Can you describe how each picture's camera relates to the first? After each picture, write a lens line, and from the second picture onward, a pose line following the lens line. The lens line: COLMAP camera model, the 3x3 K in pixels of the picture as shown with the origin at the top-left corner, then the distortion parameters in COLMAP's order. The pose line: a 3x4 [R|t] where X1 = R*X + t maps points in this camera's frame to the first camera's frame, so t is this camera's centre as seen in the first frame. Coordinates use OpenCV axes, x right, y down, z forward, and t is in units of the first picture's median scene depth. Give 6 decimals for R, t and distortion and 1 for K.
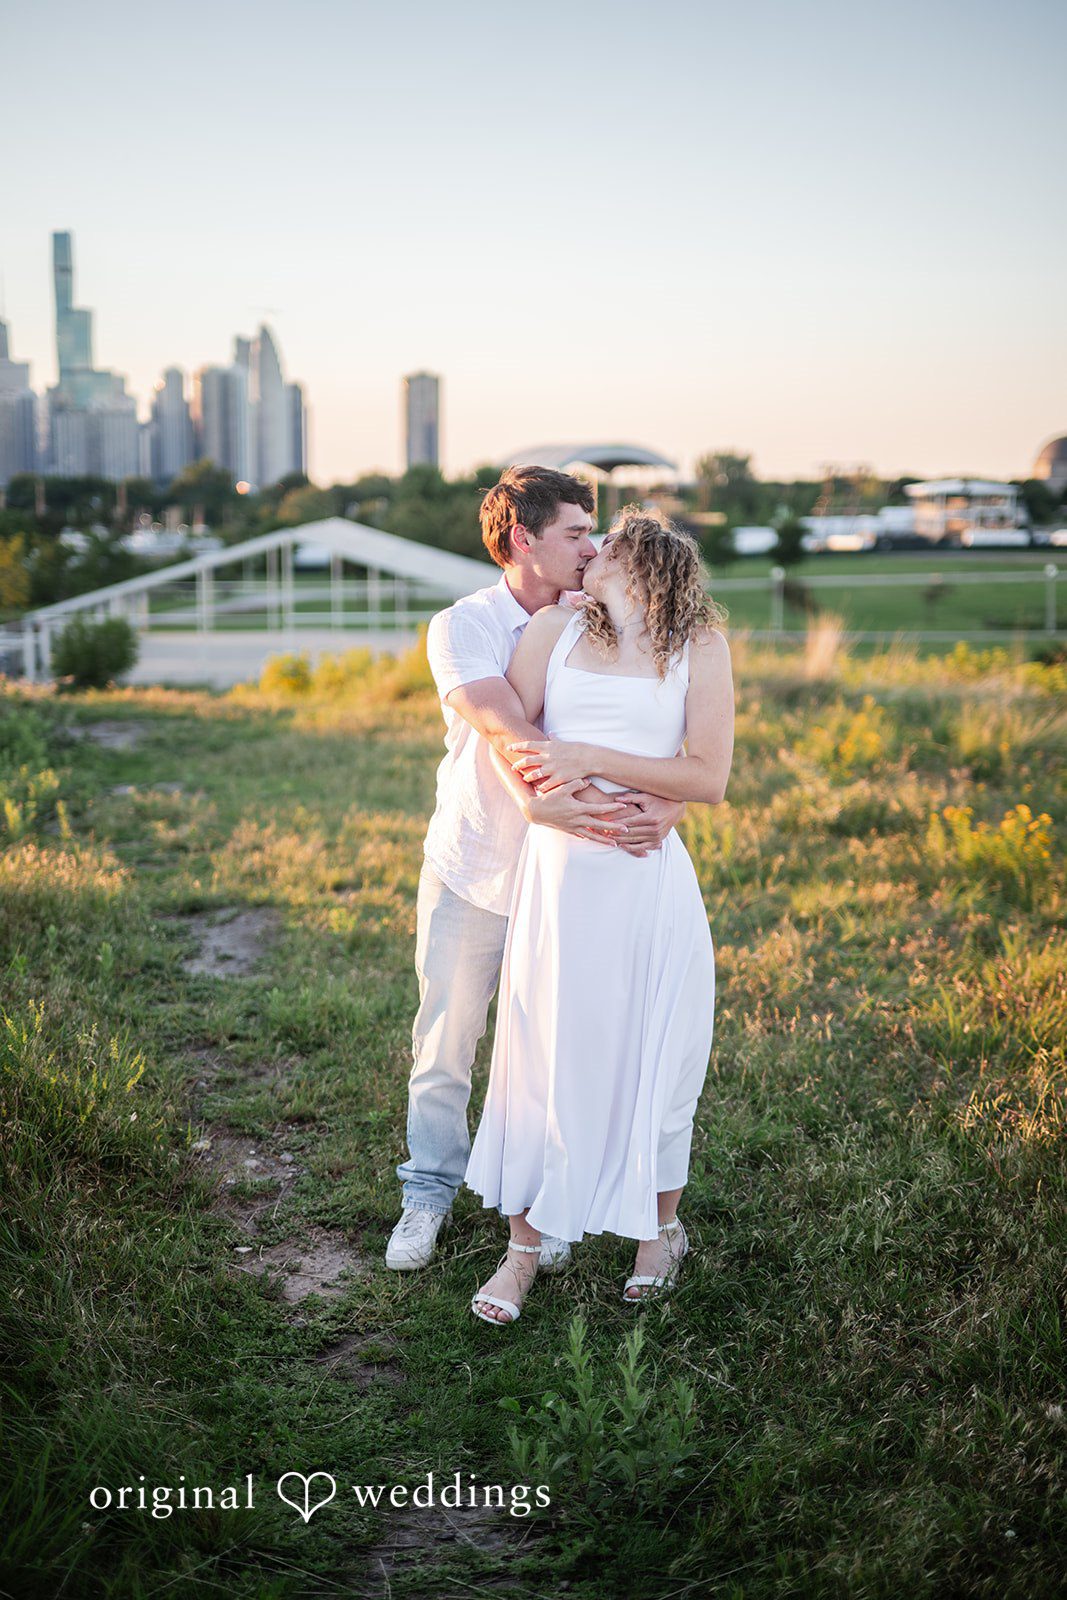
lens RADIAL K [[2321.9, 0, 533.5], [0, 2321.9, 800.0], [0, 0, 1]] dist [0.008269, -0.015594]
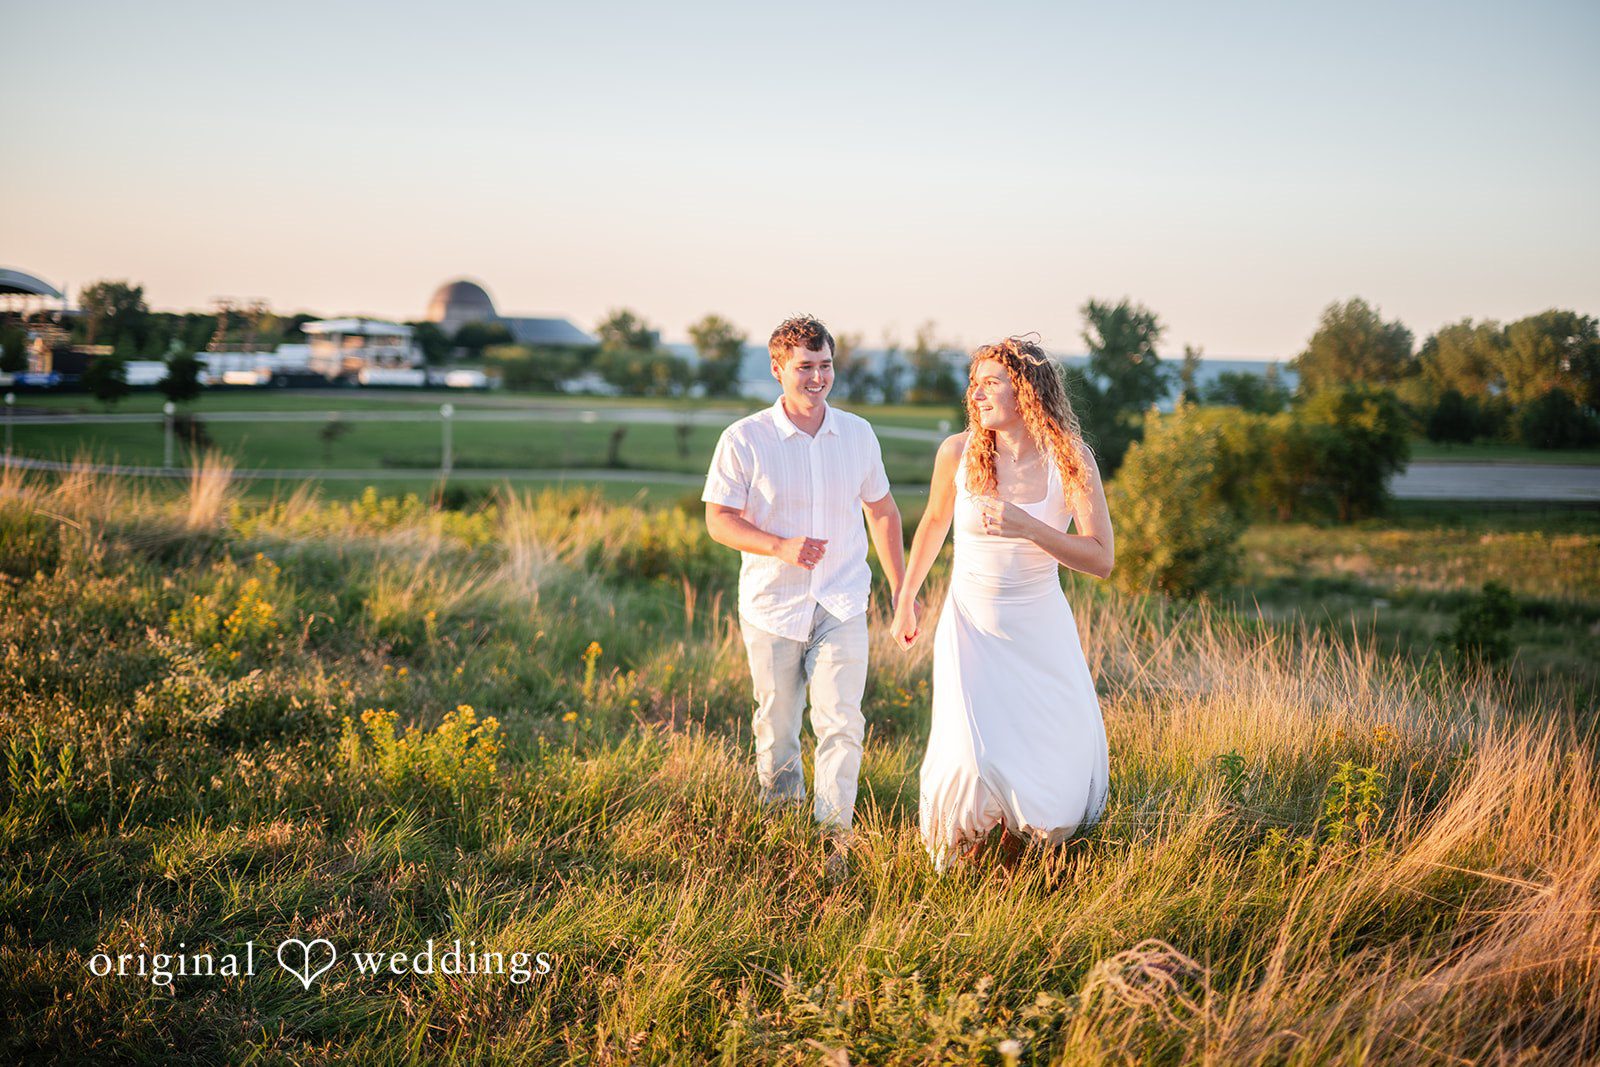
lens RADIAL K [[2261.8, 0, 778.4], [0, 2261.8, 533.6], [0, 0, 1]] dist [0.004554, 0.024108]
pose [[0.933781, 0.001850, 0.357839, 0.034628], [0.013730, 0.999065, -0.040991, -0.020535], [-0.357581, 0.043190, 0.932883, 0.229345]]
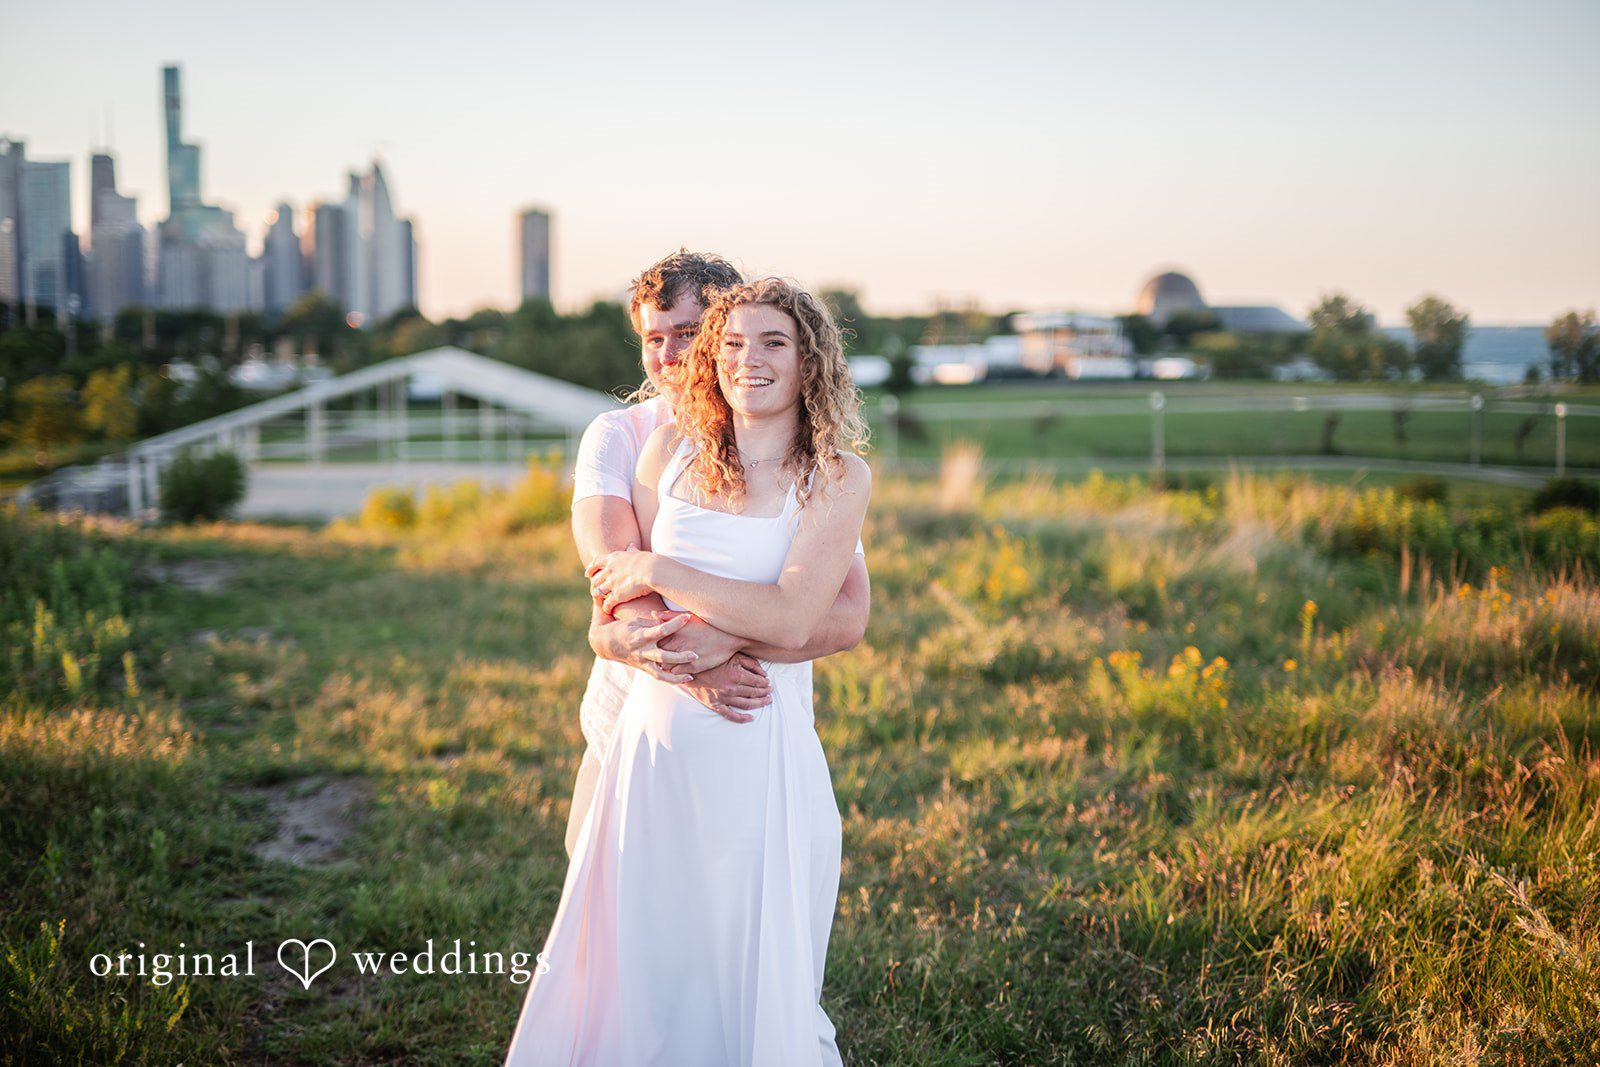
lens RADIAL K [[2288.7, 0, 800.0], [0, 2288.7, 533.5], [0, 0, 1]] dist [-0.002295, -0.003165]
pose [[0.997750, -0.005910, 0.066785, -0.004313], [0.008673, 0.999115, -0.041160, -0.006900], [-0.066483, 0.041646, 0.996918, 0.103322]]
